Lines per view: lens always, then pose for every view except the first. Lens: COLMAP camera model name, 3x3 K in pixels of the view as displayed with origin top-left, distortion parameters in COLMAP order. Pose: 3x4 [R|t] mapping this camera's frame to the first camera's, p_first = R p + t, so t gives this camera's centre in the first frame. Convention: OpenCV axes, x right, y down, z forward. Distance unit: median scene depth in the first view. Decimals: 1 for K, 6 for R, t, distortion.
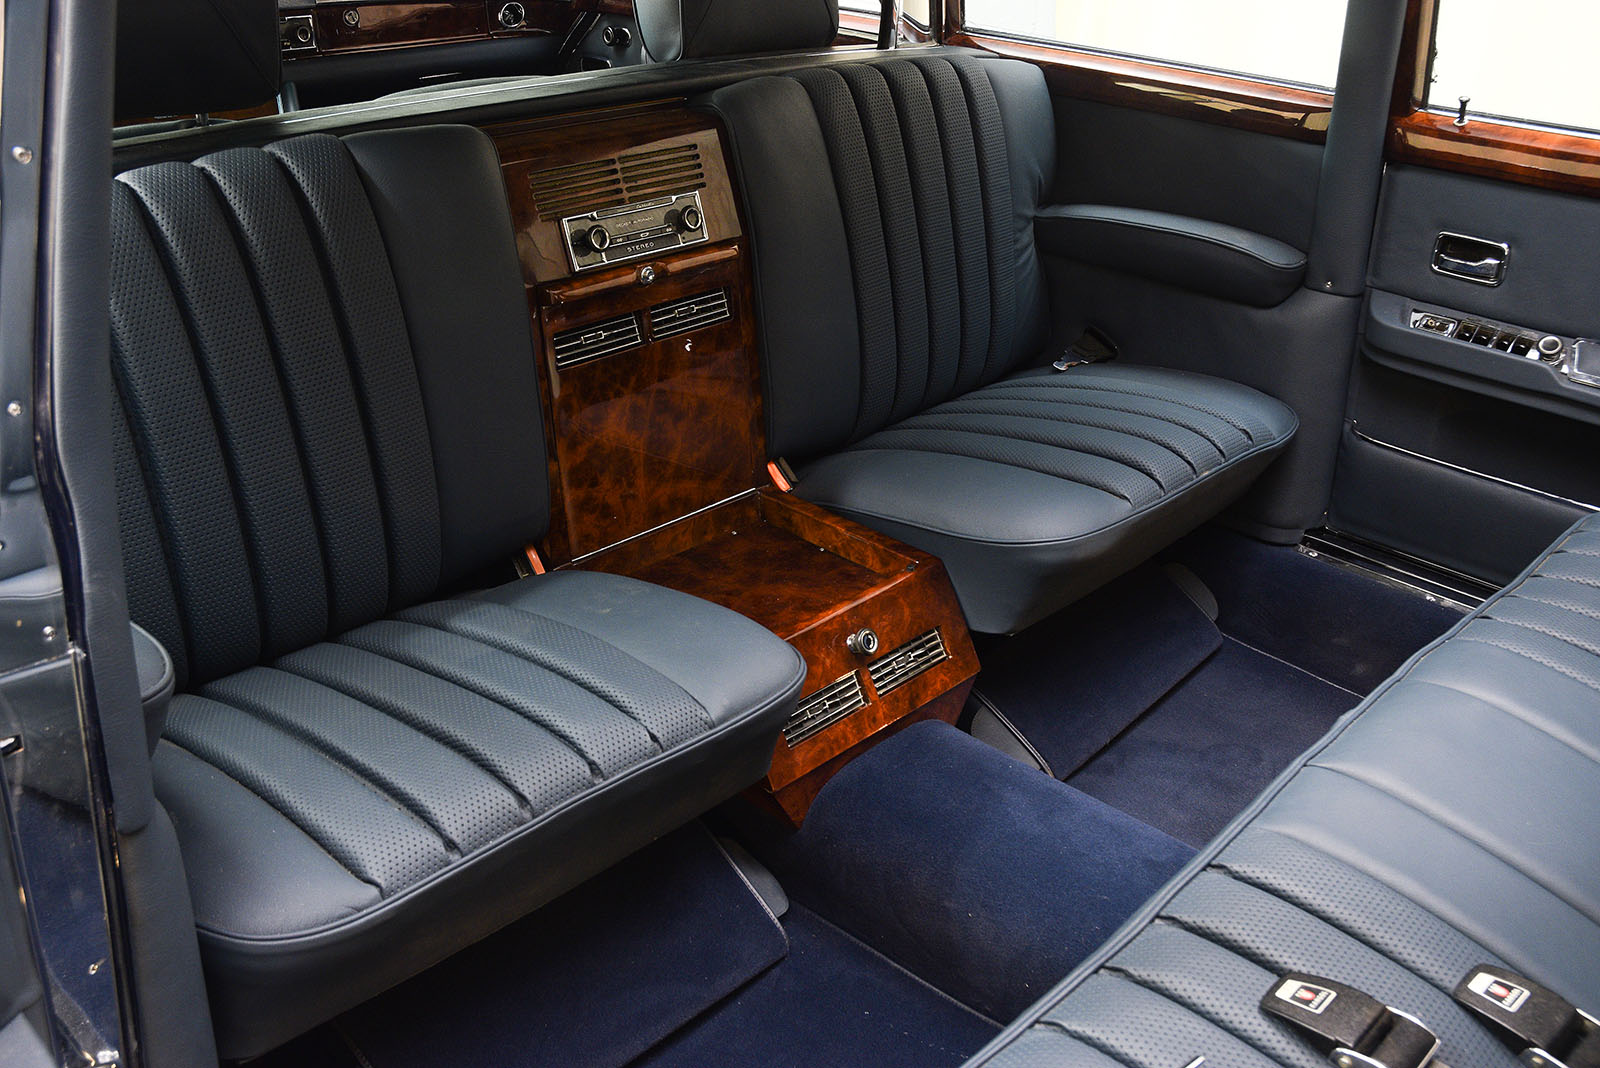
lens RADIAL K [[1517.2, 0, 800.0], [0, 1517.2, 534.0], [0, 0, 1]] dist [-0.167769, 0.357592]
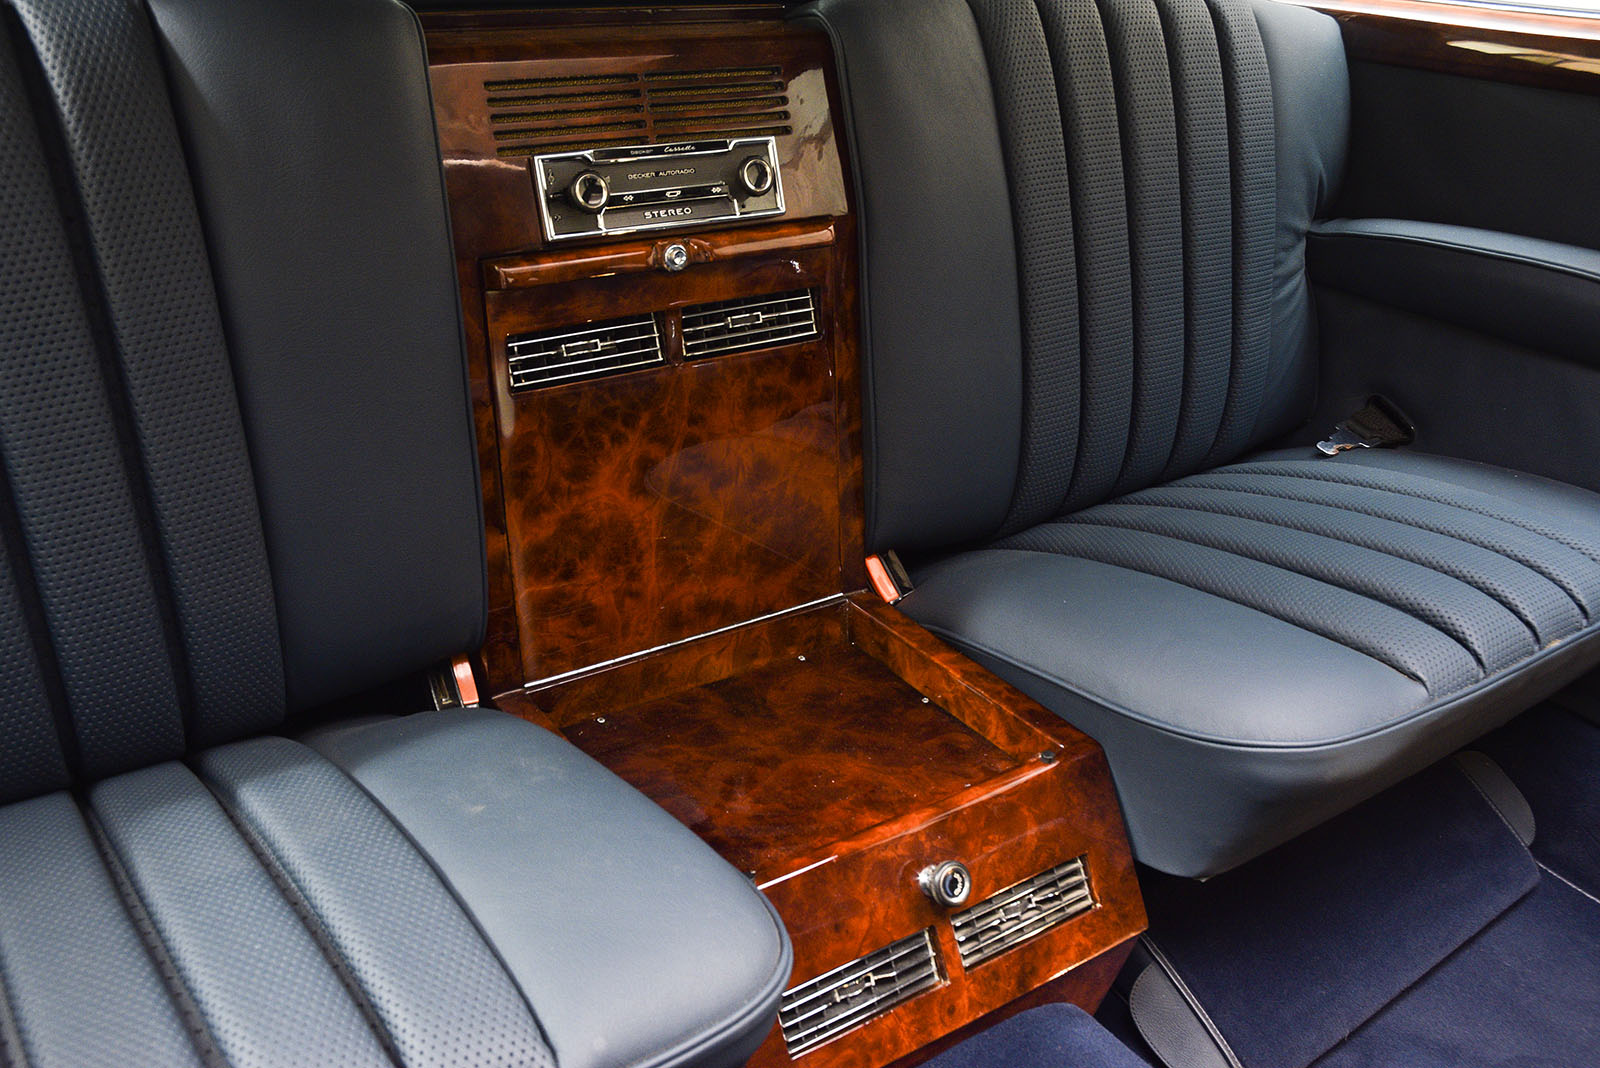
lens RADIAL K [[1452.2, 0, 800.0], [0, 1452.2, 534.0], [0, 0, 1]] dist [-0.156065, 0.200899]
pose [[0.980071, 0.093221, -0.175414, 0.066447], [-0.097347, 0.995137, -0.015047, -0.047946], [0.173159, 0.031823, 0.984380, 0.388087]]
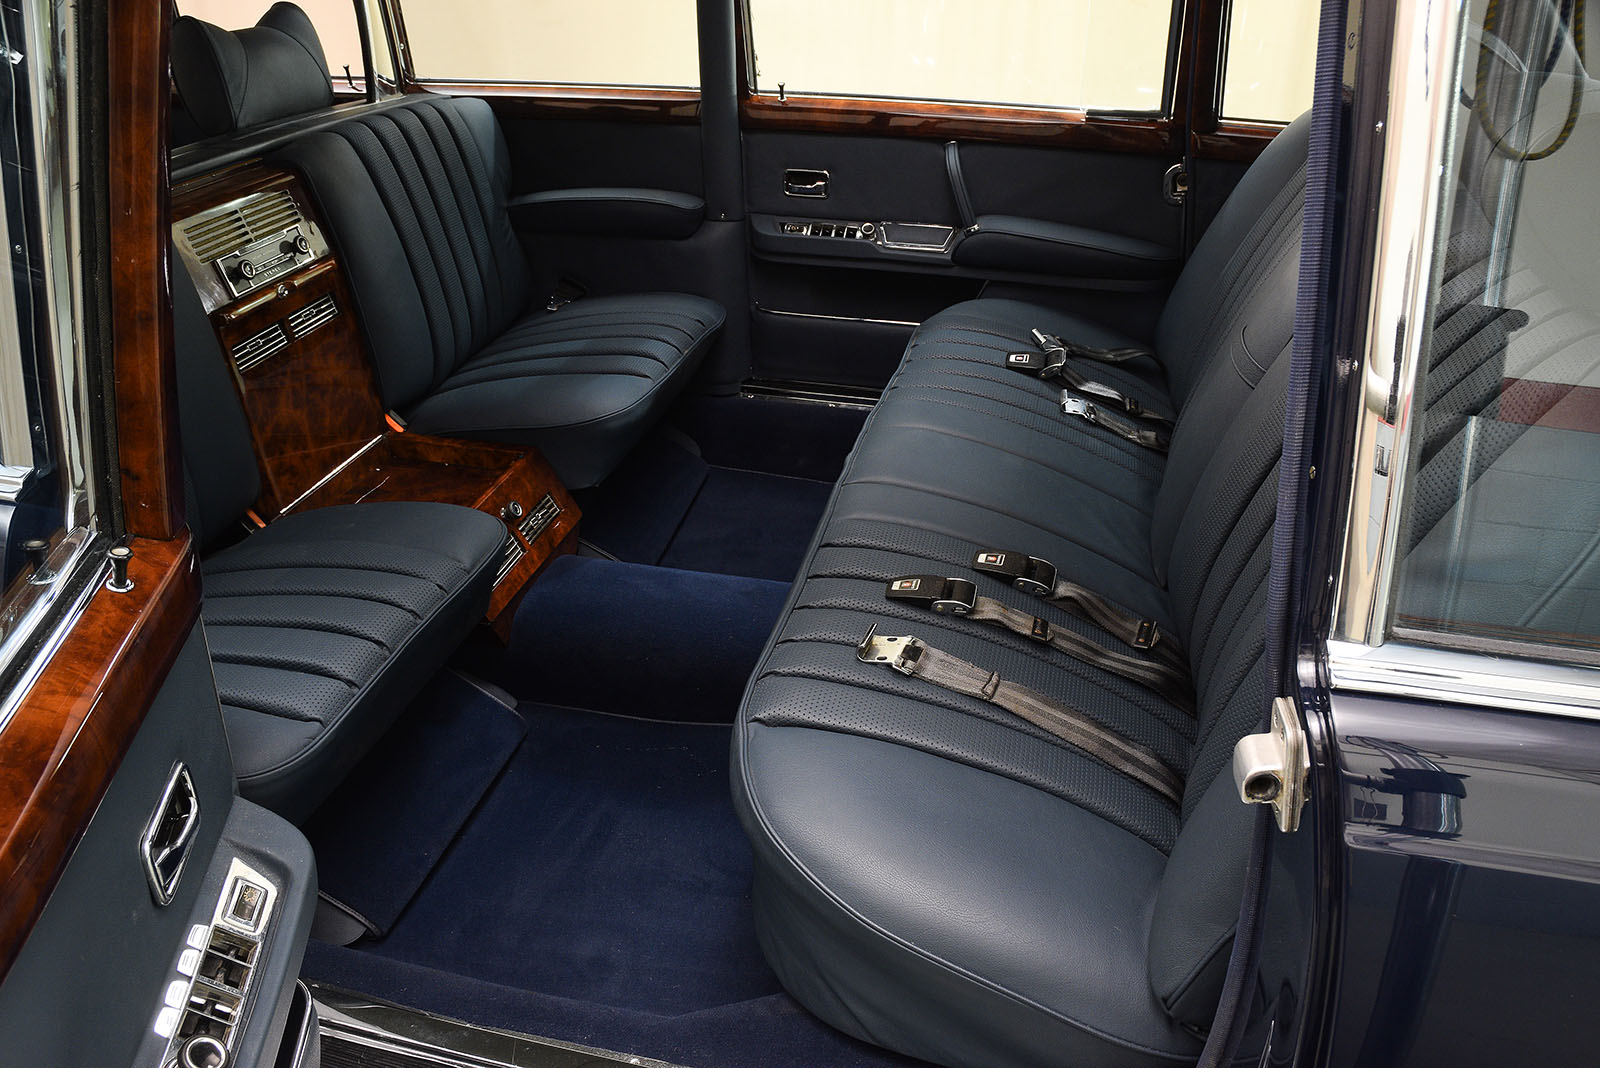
lens RADIAL K [[1220.1, 0, 797.8], [0, 1220.1, 541.5], [0, 0, 1]] dist [-0.128022, 0.004593]
pose [[0.867666, -0.266387, 0.419755, -0.194994], [0.241572, 0.963858, 0.112339, 0.033234], [-0.434510, 0.003928, 0.900658, -0.137191]]
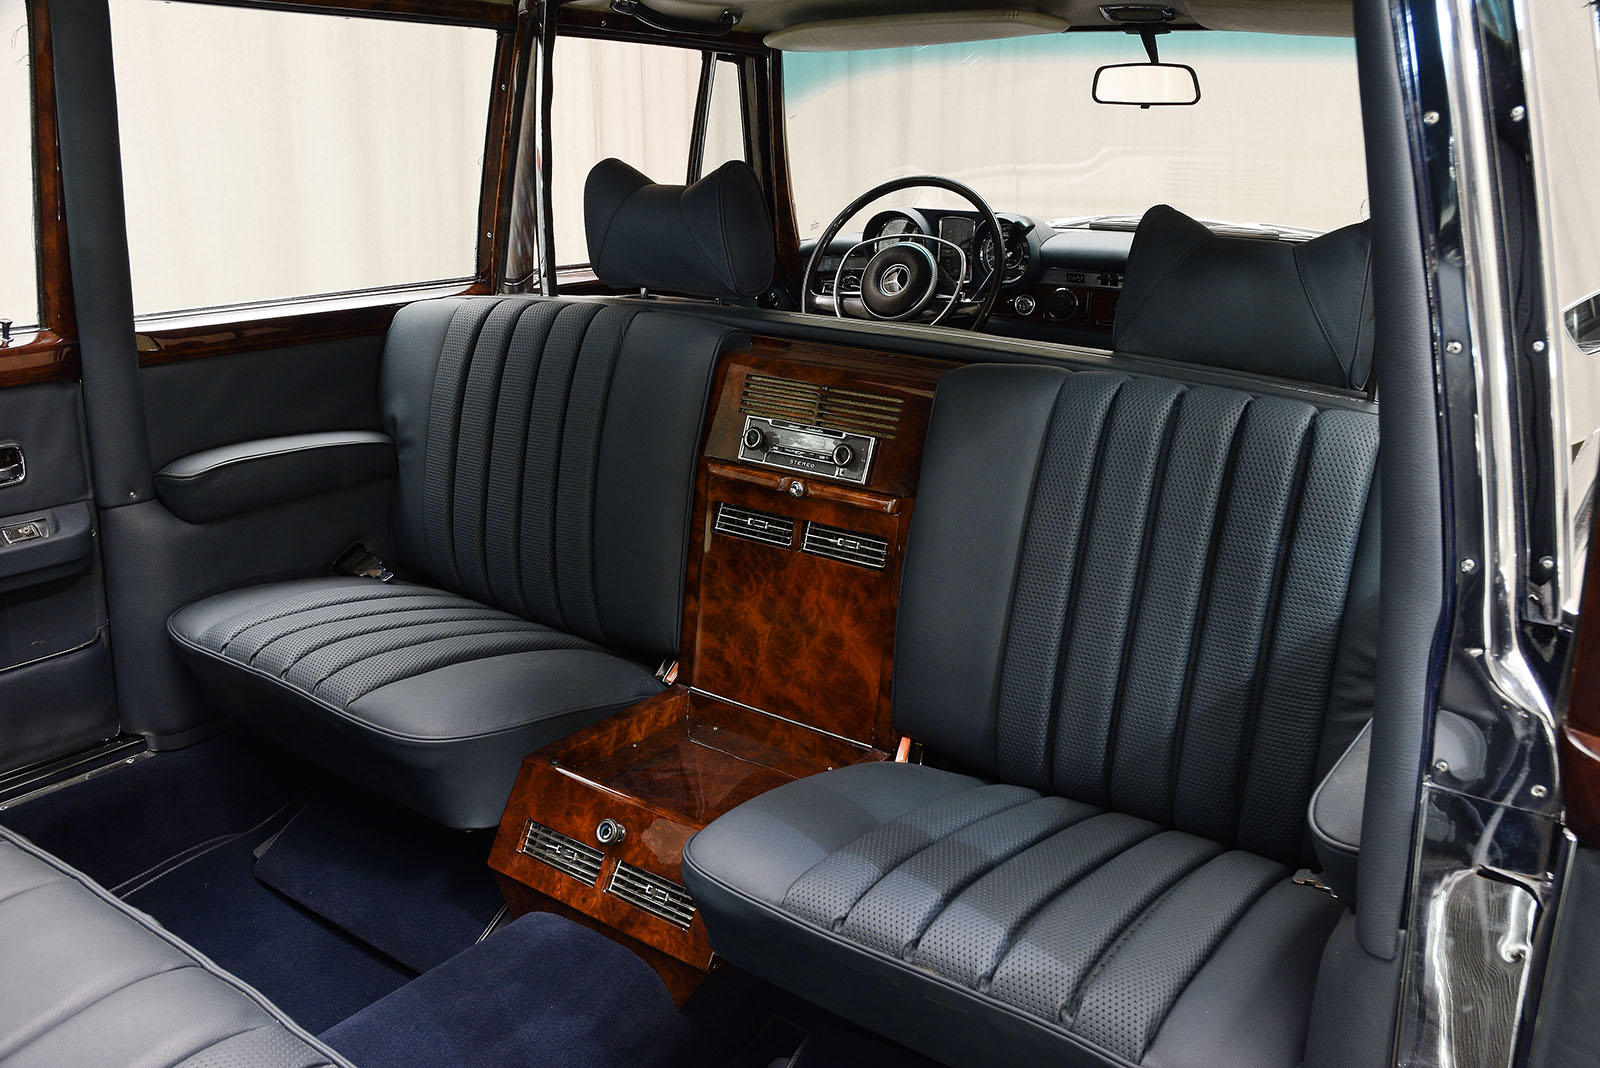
lens RADIAL K [[1220.1, 0, 797.8], [0, 1220.1, 541.5], [0, 0, 1]] dist [-0.128022, 0.004593]
pose [[0.152888, 0.263597, -0.952440, 0.730053], [-0.456904, 0.873432, 0.168388, -0.275765], [0.876278, 0.409430, 0.253976, 0.749185]]
